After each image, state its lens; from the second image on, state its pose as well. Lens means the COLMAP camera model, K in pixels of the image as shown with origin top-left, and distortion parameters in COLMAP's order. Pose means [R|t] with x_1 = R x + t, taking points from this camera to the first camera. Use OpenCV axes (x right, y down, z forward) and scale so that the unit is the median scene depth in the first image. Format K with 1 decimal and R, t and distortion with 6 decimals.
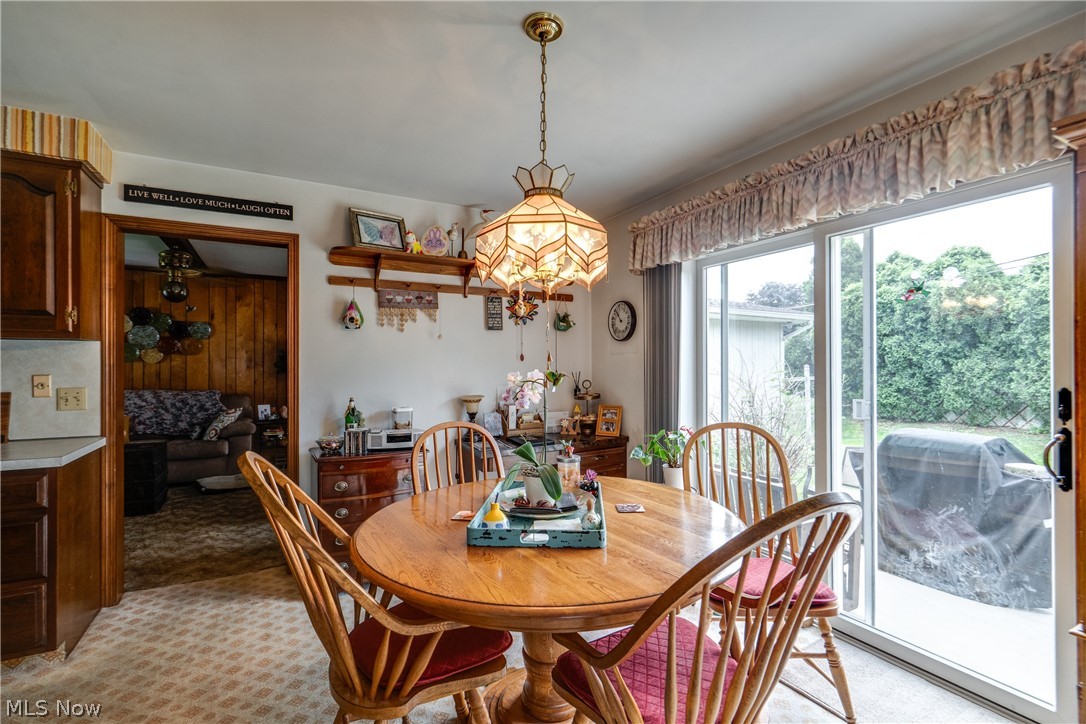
lens RADIAL K [[498.4, 0, 539.7], [0, 498.4, 364.6], [0, 0, 1]] dist [-0.005788, 0.001905]
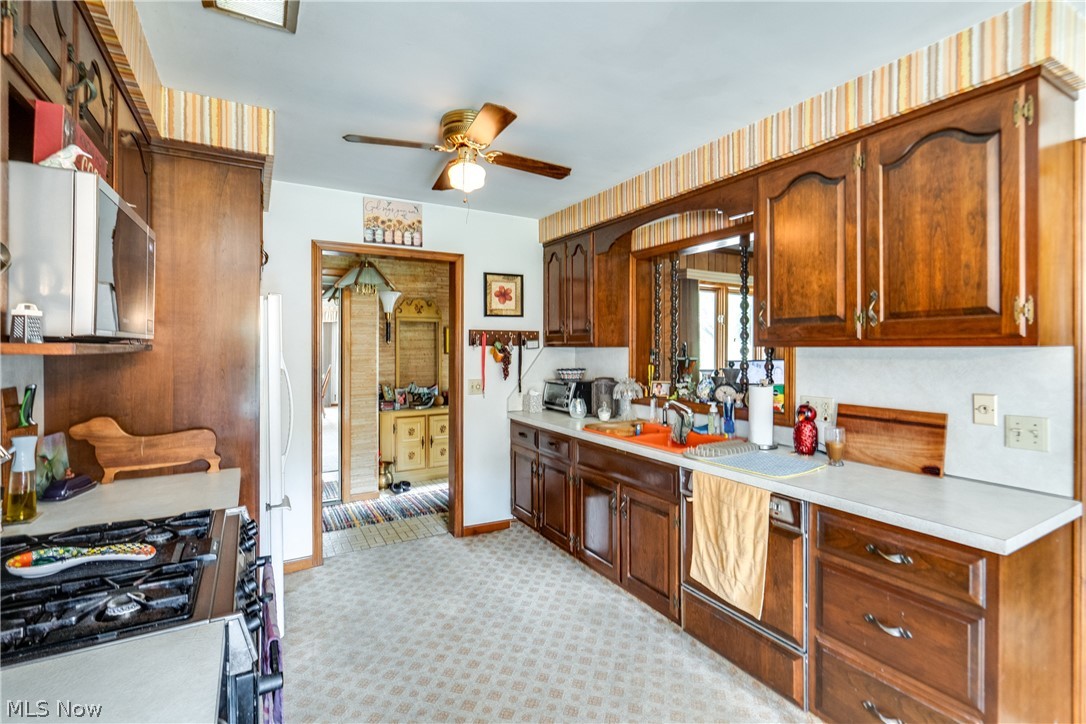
lens RADIAL K [[498.4, 0, 544.7], [0, 498.4, 348.4], [0, 0, 1]] dist [-0.005788, 0.001905]
pose [[0.035334, 0.001911, -0.999374, -0.322394], [-0.001196, 0.999998, 0.001870, -0.051212], [0.999375, 0.001129, 0.035336, 0.356807]]
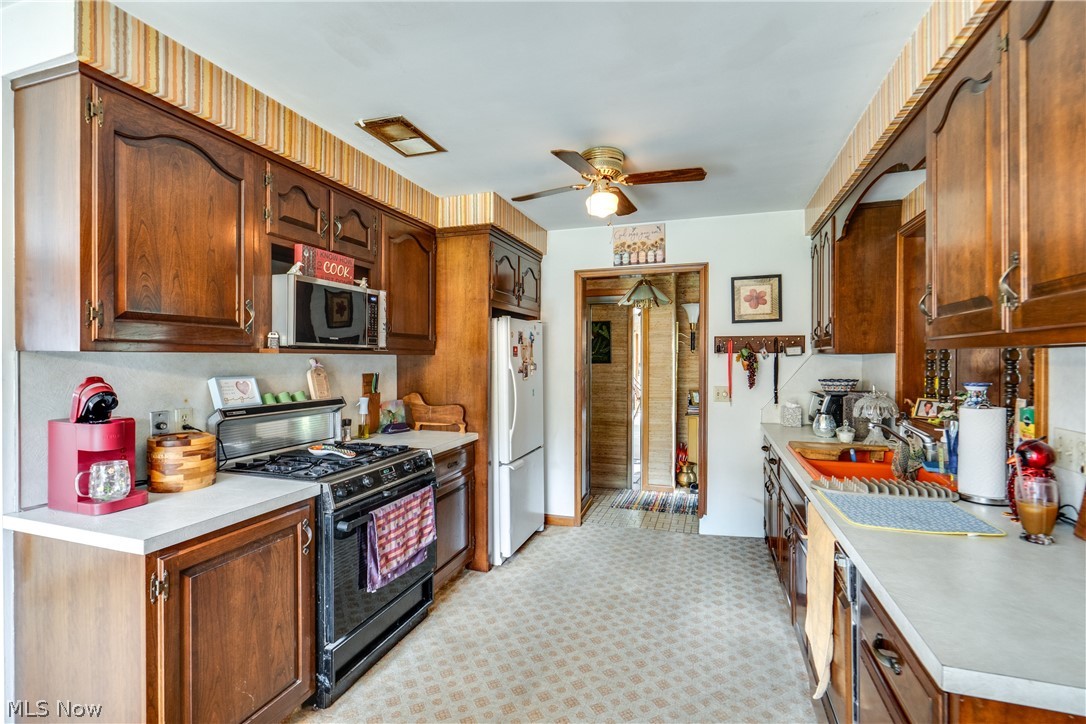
lens RADIAL K [[498.4, 0, 554.1], [0, 498.4, 360.6], [0, 0, 1]] dist [-0.005788, 0.001905]
pose [[-0.727066, 0.002661, -0.686563, -0.462266], [-0.000810, 0.999988, 0.004734, -0.037626], [0.686567, 0.003998, -0.727055, 1.032642]]
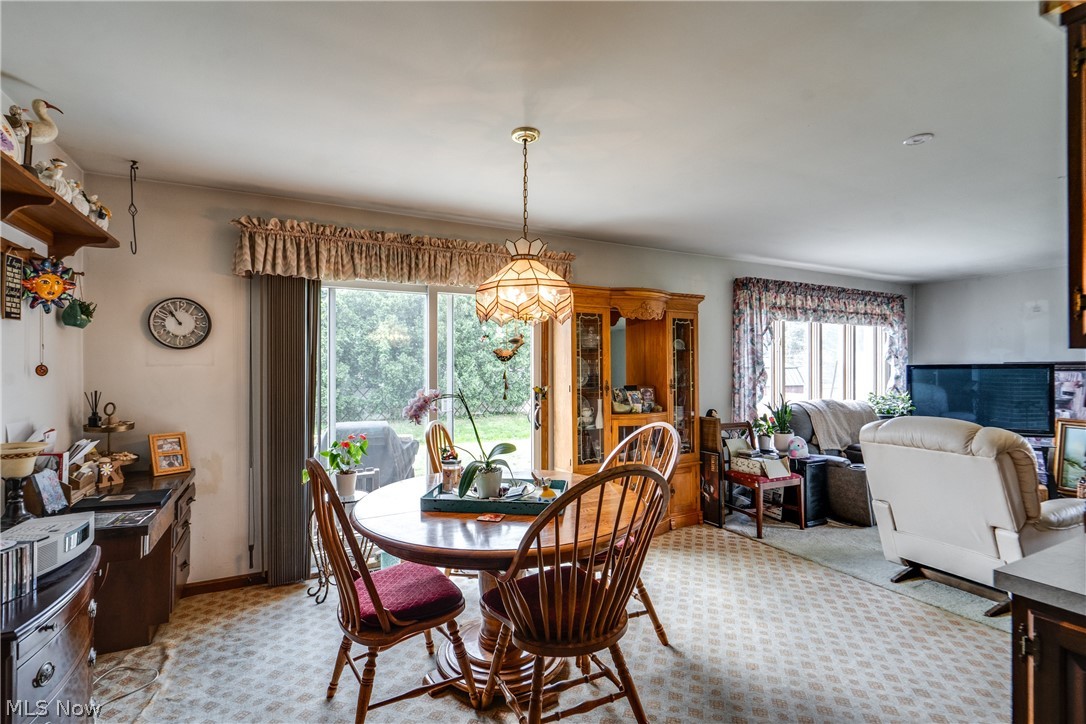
lens RADIAL K [[498.4, 0, 542.6], [0, 498.4, 366.9], [0, 0, 1]] dist [-0.005788, 0.001905]
pose [[0.024781, 0.005878, 0.999676, -1.032121], [0.001195, 0.999982, -0.005909, -0.023726], [-0.999692, 0.001341, 0.024773, 0.707341]]
